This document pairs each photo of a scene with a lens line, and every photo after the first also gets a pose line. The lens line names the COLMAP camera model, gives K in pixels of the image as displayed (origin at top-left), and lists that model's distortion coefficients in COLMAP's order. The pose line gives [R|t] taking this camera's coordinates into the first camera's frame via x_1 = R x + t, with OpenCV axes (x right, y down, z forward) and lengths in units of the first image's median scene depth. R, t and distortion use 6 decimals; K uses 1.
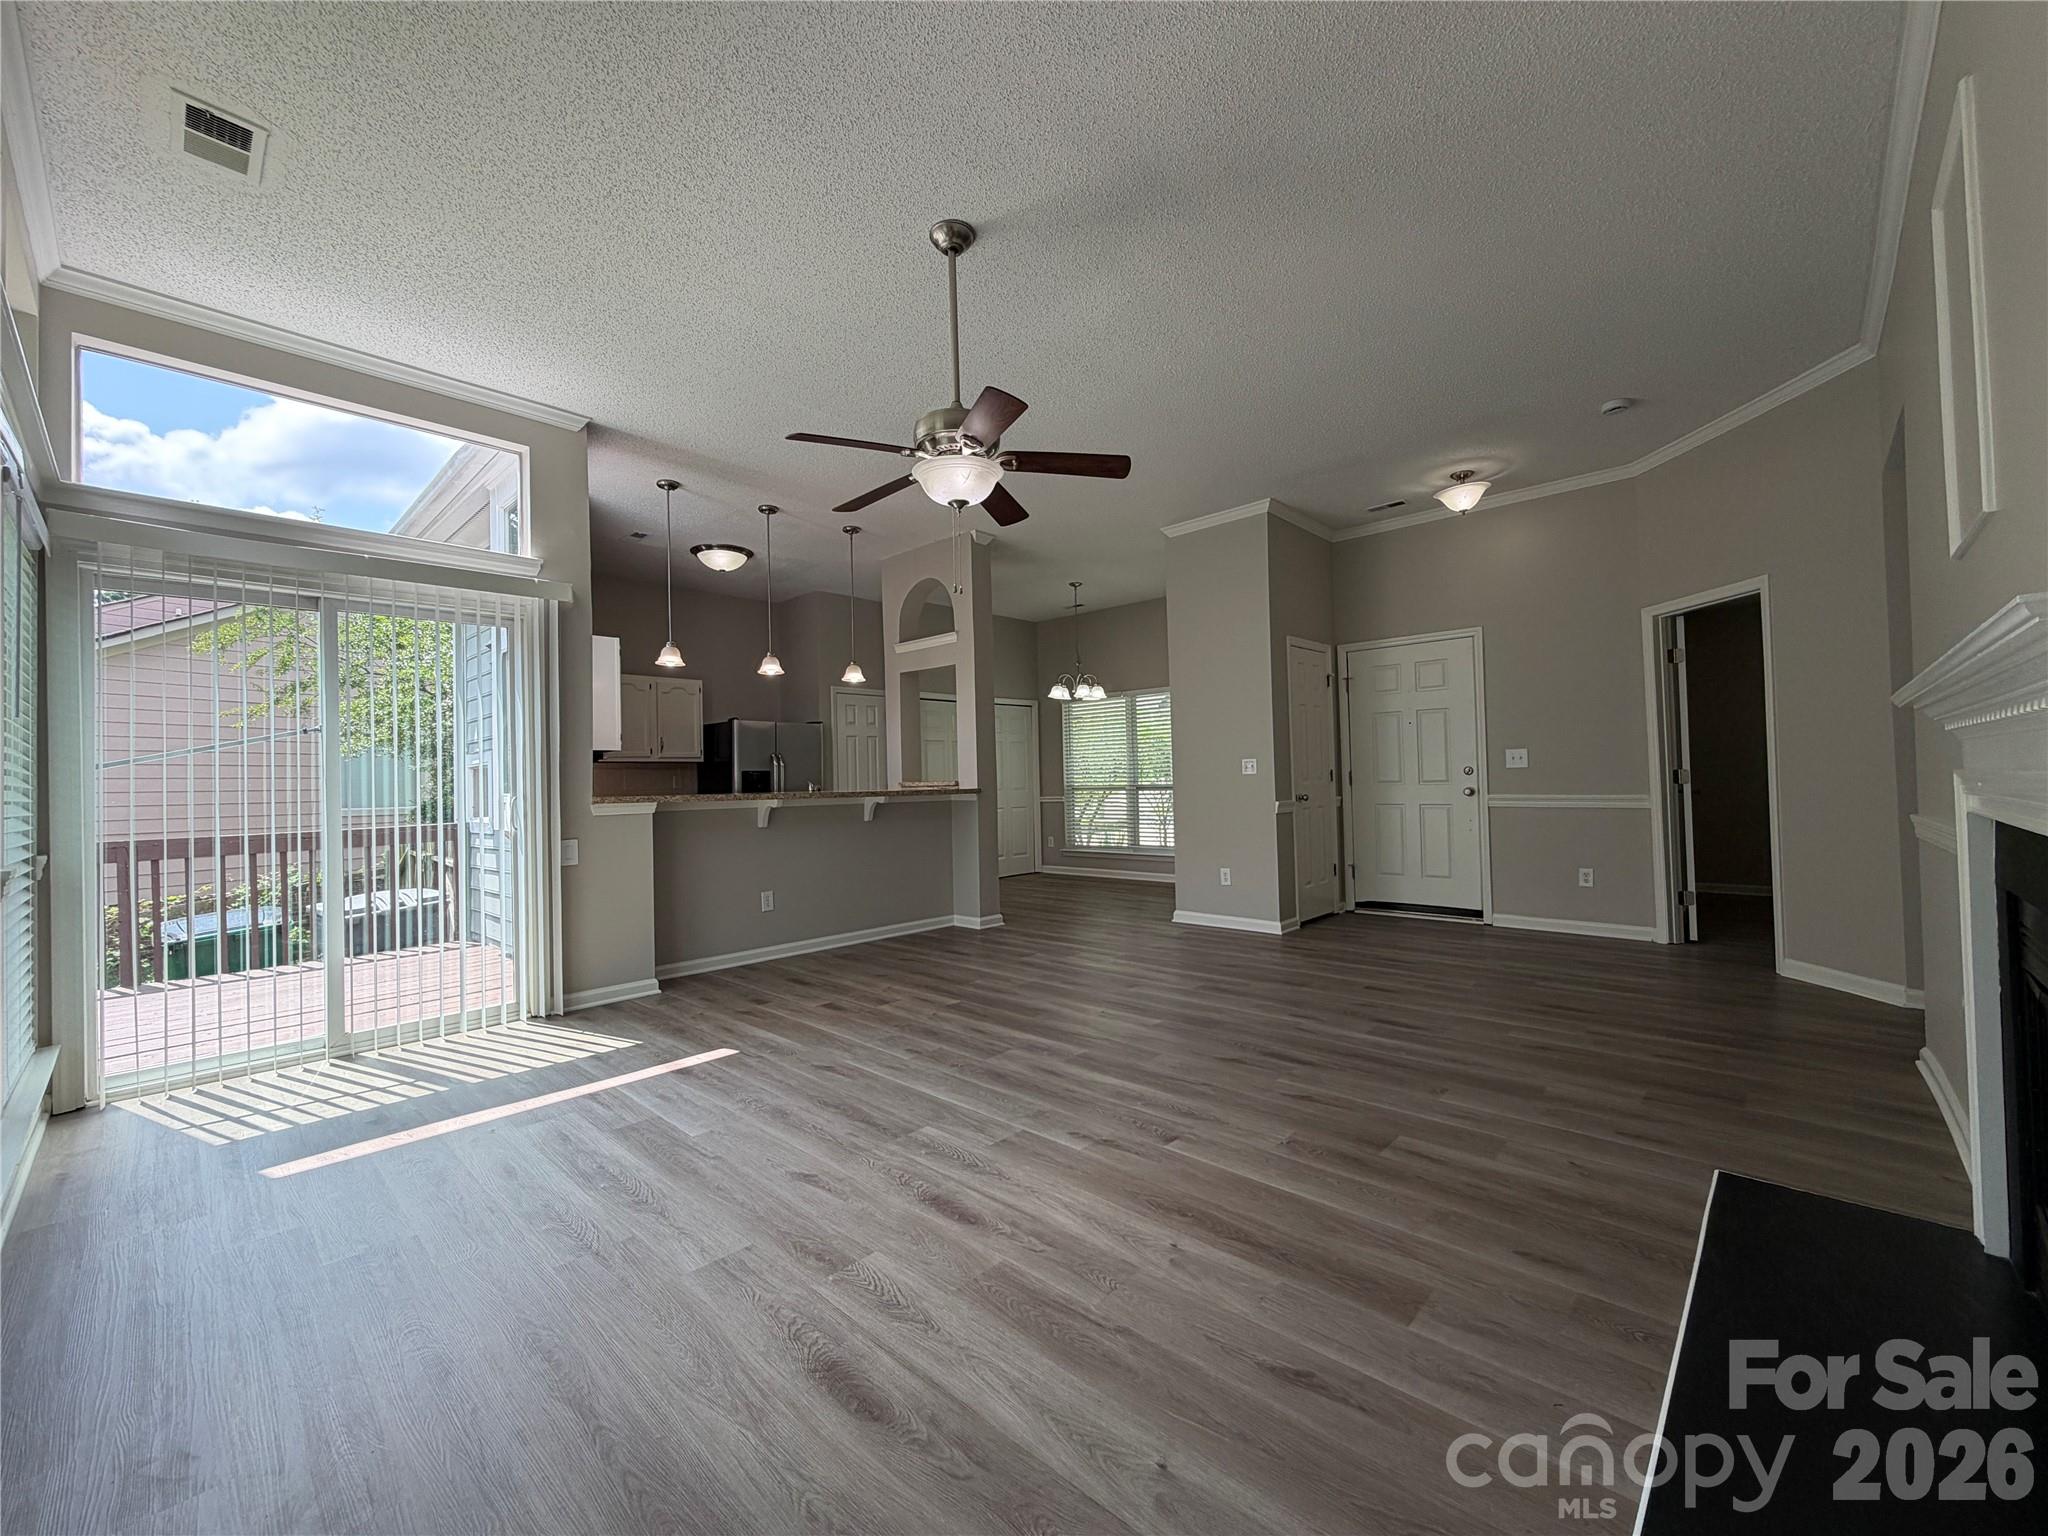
lens RADIAL K [[818.8, 0, 1018.4], [0, 818.8, 766.3], [0, 0, 1]] dist [-0.000265, 0.000017]
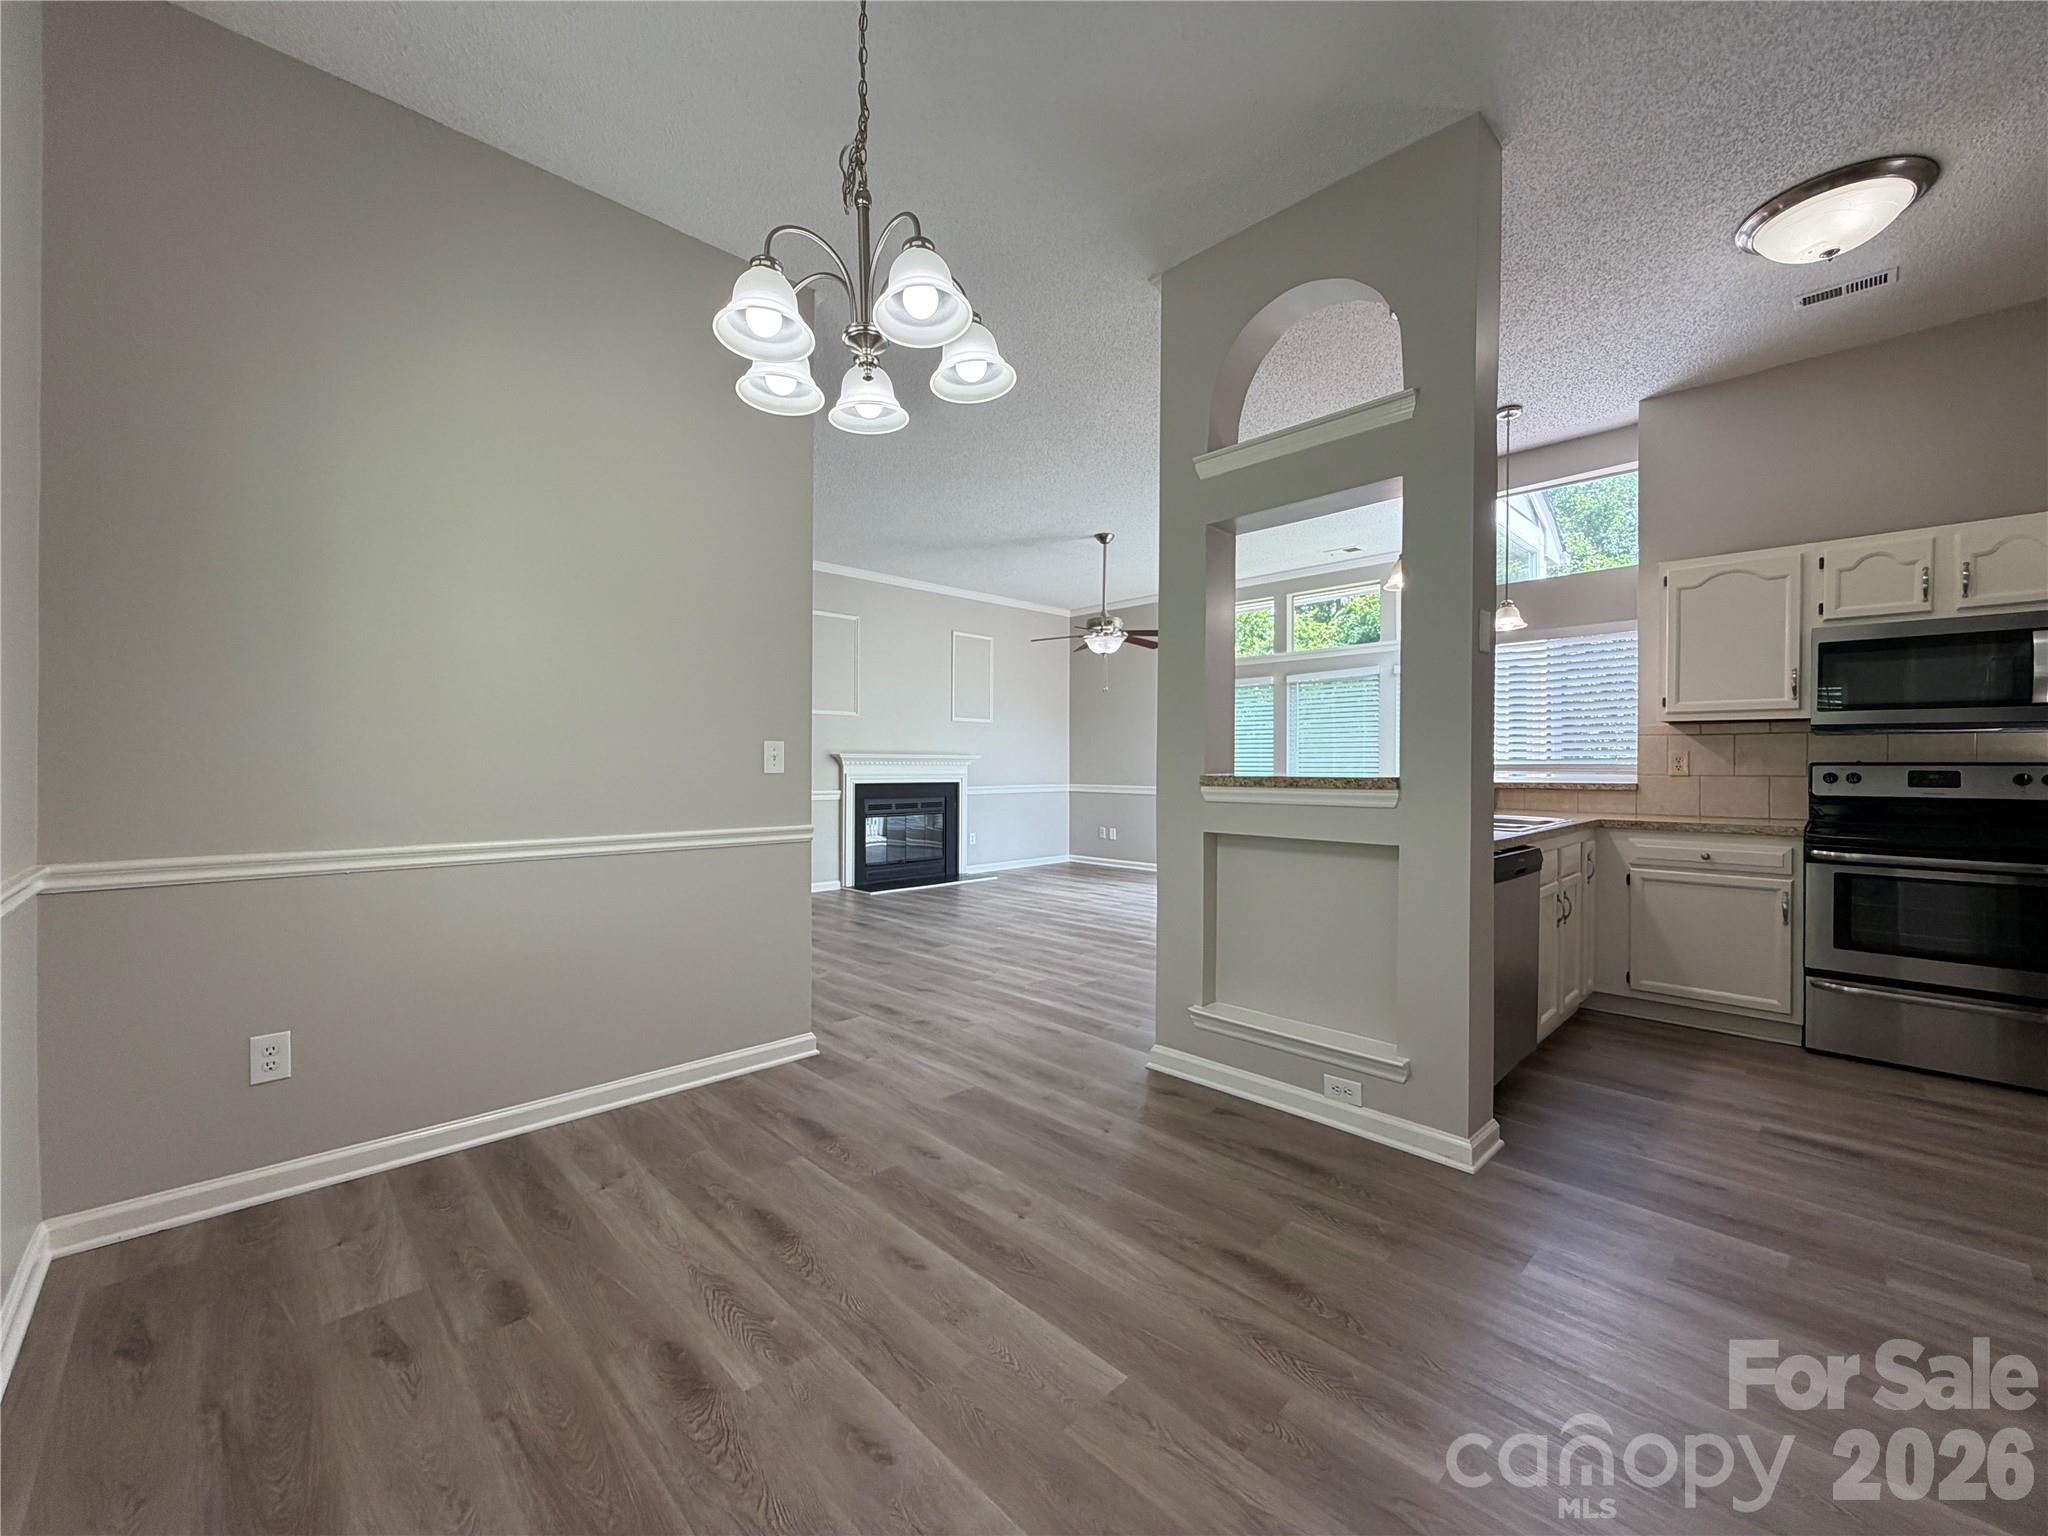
lens RADIAL K [[818.8, 0, 1018.4], [0, 818.8, 766.3], [0, 0, 1]] dist [-0.000265, 0.000017]
pose [[-0.998942, 0.020113, 0.041367, 0.041409], [0.019244, 0.999588, -0.021296, 0.024070], [-0.041778, -0.020478, -0.998917, 1.700715]]
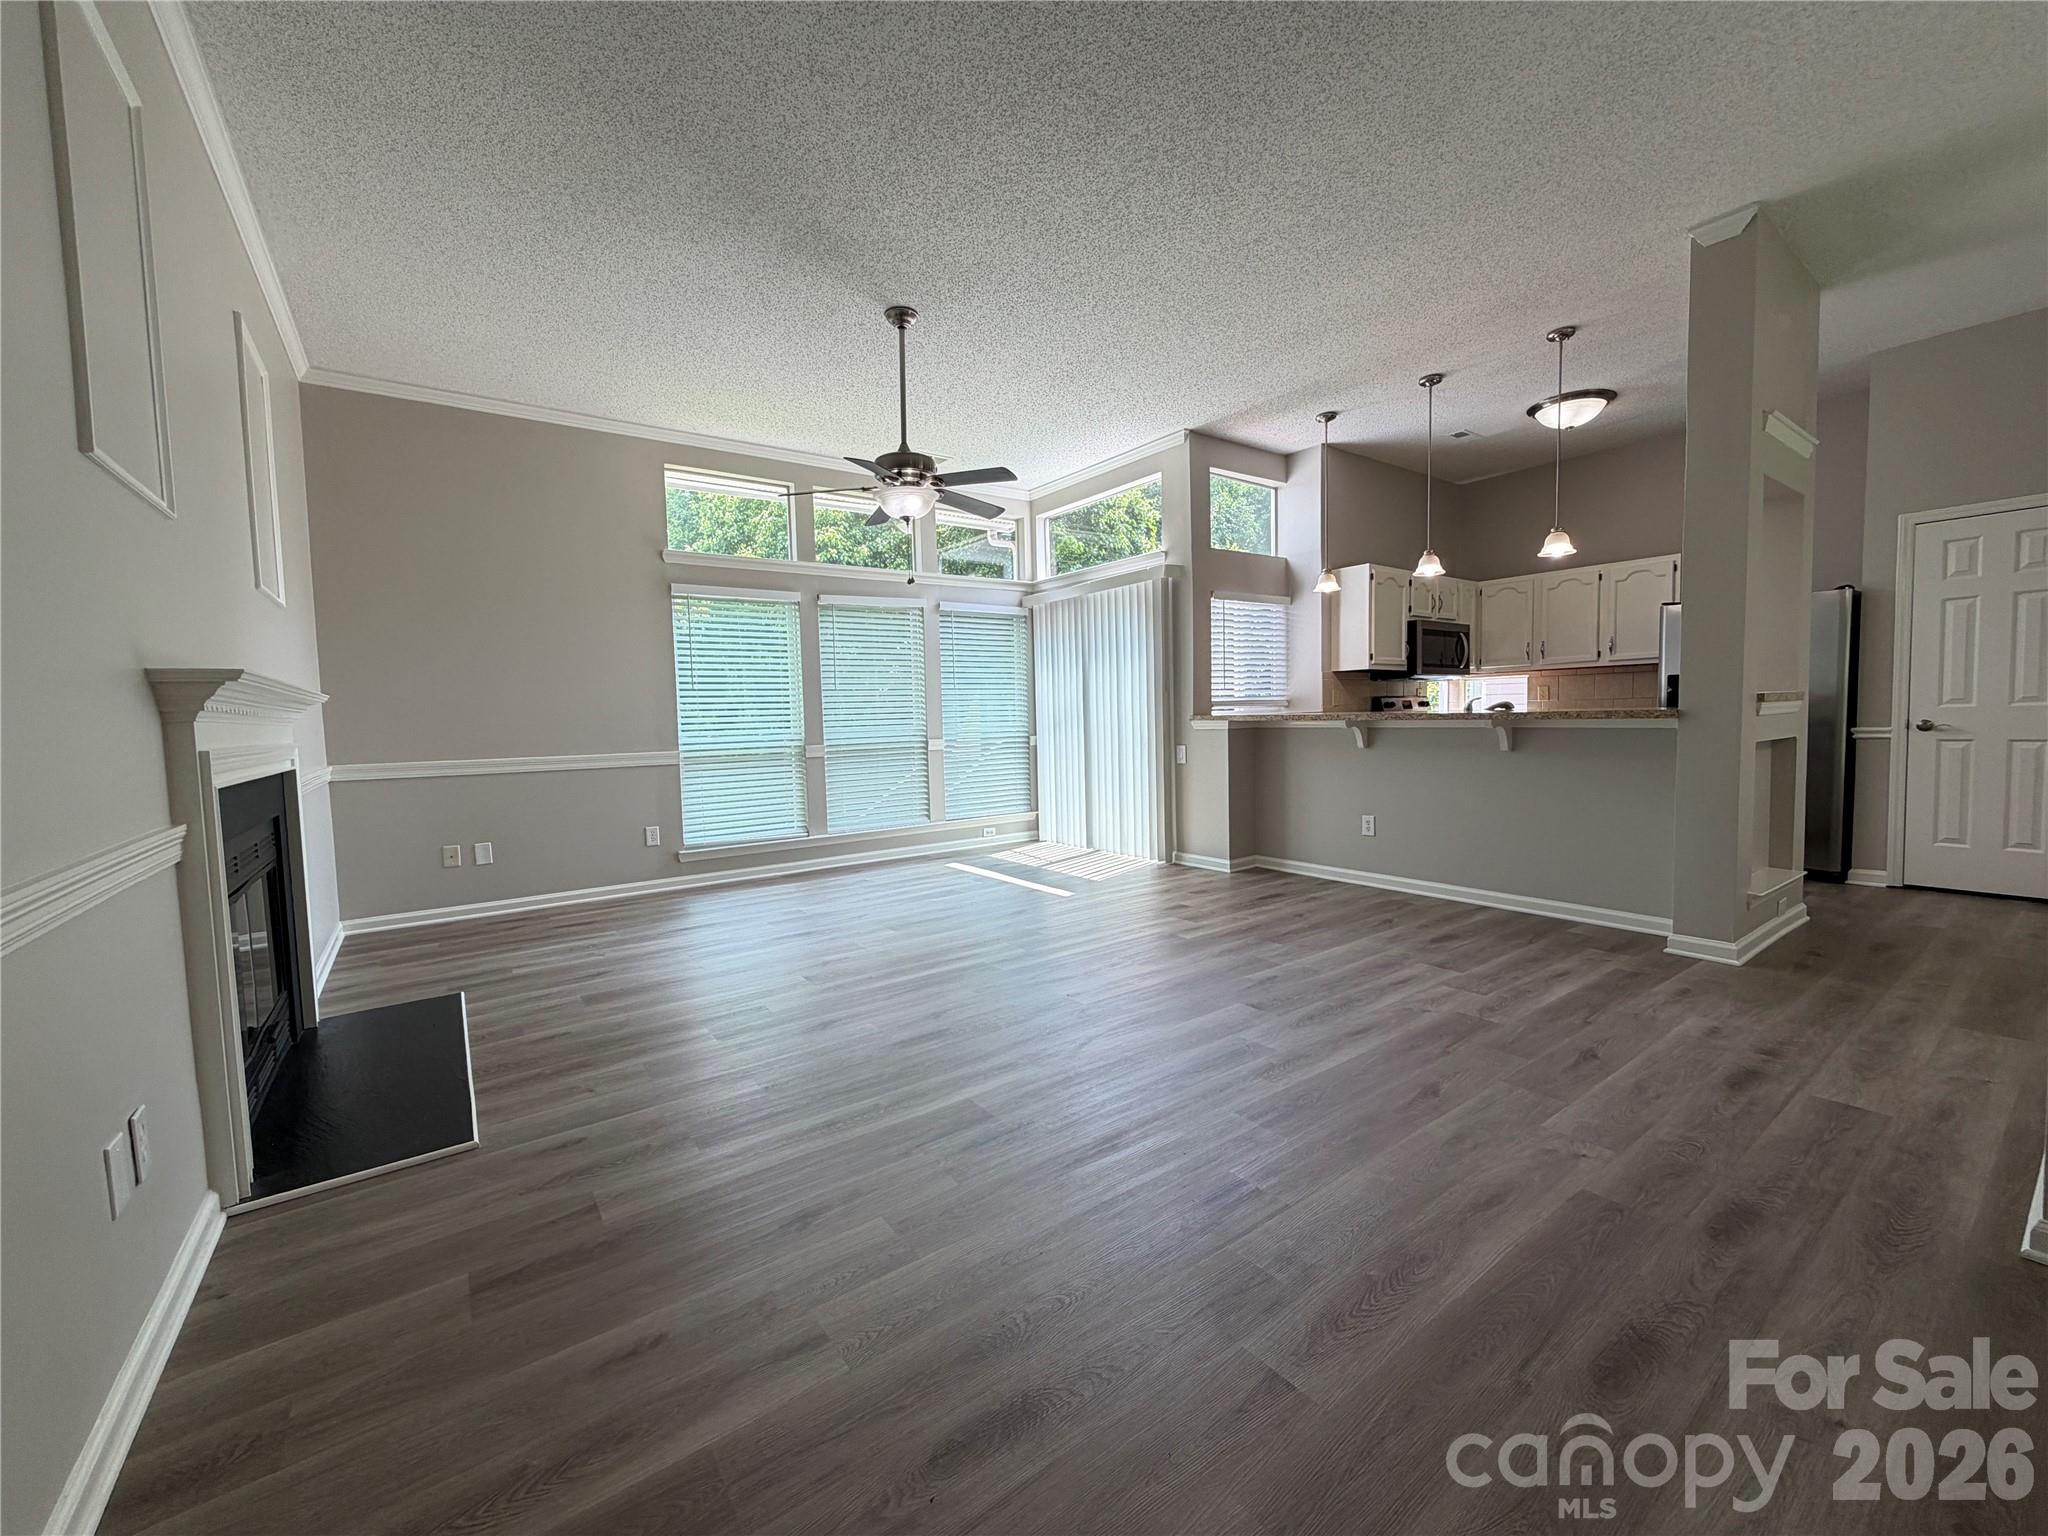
lens RADIAL K [[818.8, 0, 1018.4], [0, 818.8, 766.3], [0, 0, 1]] dist [-0.000265, 0.000017]
pose [[-0.183533, 0.090144, -0.978872, 0.656037], [0.050582, 0.995333, 0.082176, -0.003324], [0.981711, -0.034431, -0.187236, 0.727804]]
